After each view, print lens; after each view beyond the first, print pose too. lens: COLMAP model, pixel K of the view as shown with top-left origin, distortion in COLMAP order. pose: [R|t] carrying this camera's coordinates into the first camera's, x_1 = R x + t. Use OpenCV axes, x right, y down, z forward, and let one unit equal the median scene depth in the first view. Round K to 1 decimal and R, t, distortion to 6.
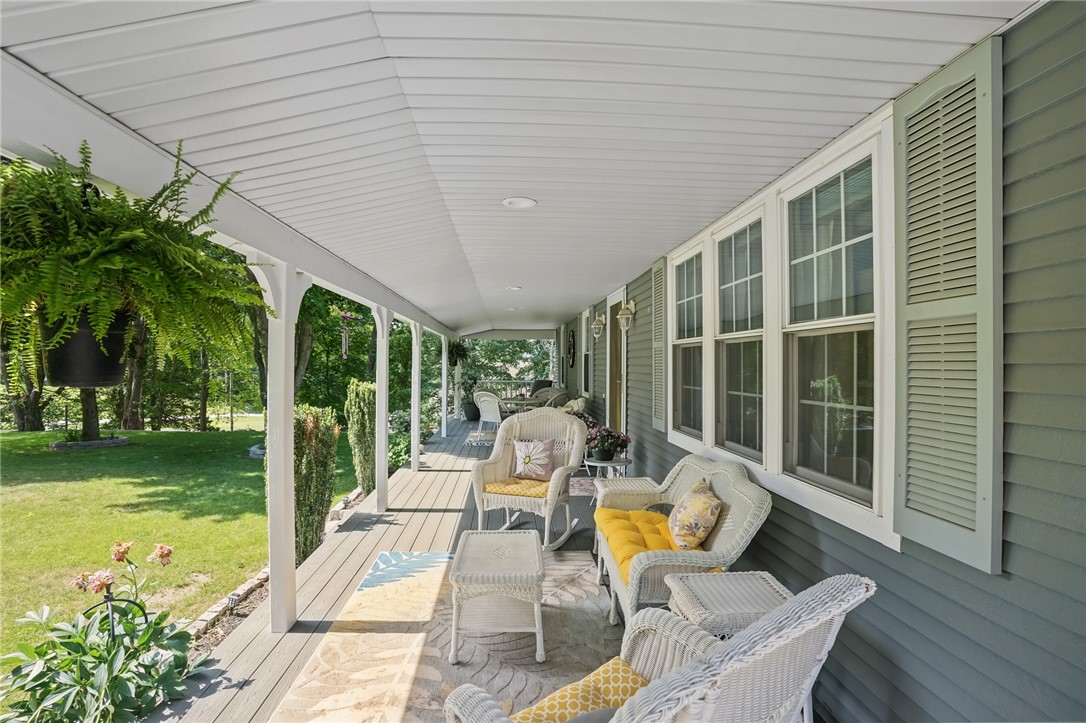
lens RADIAL K [[537.0, 0, 543.0], [0, 537.0, 361.5], [0, 0, 1]] dist [-0.087239, 0.044823]
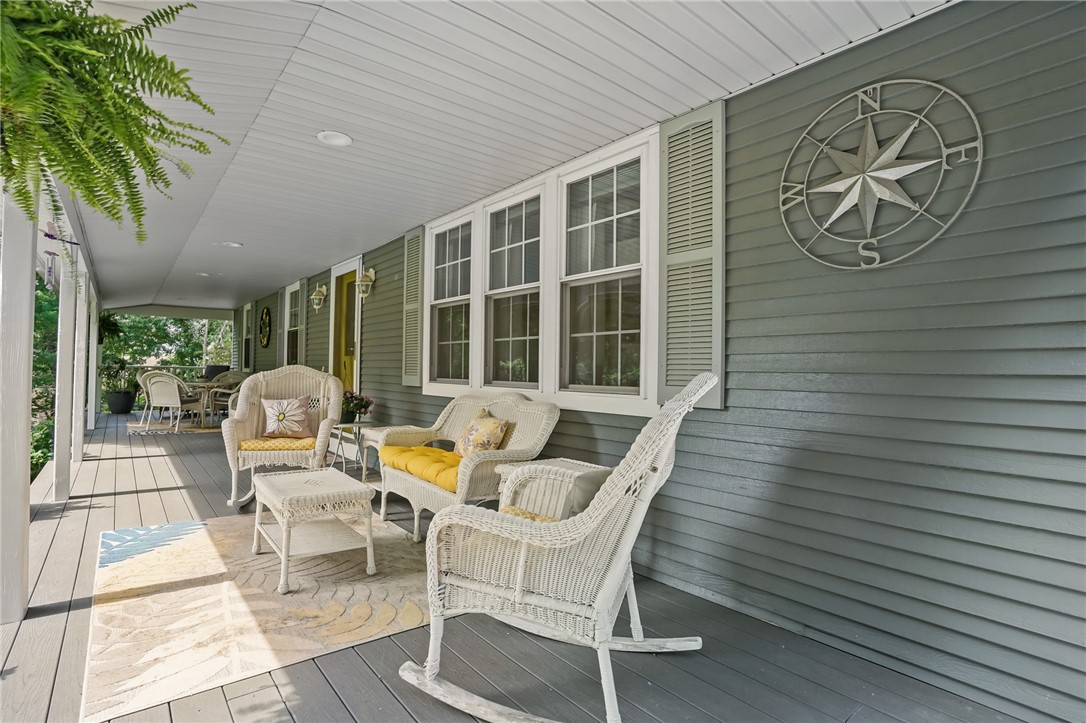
lens RADIAL K [[537.0, 0, 543.0], [0, 537.0, 361.5], [0, 0, 1]] dist [-0.087239, 0.044823]
pose [[0.814603, 0.017199, 0.579763, -0.294085], [-0.015173, 0.999850, -0.008342, 0.129954], [-0.579820, -0.002001, 0.814742, -0.045047]]
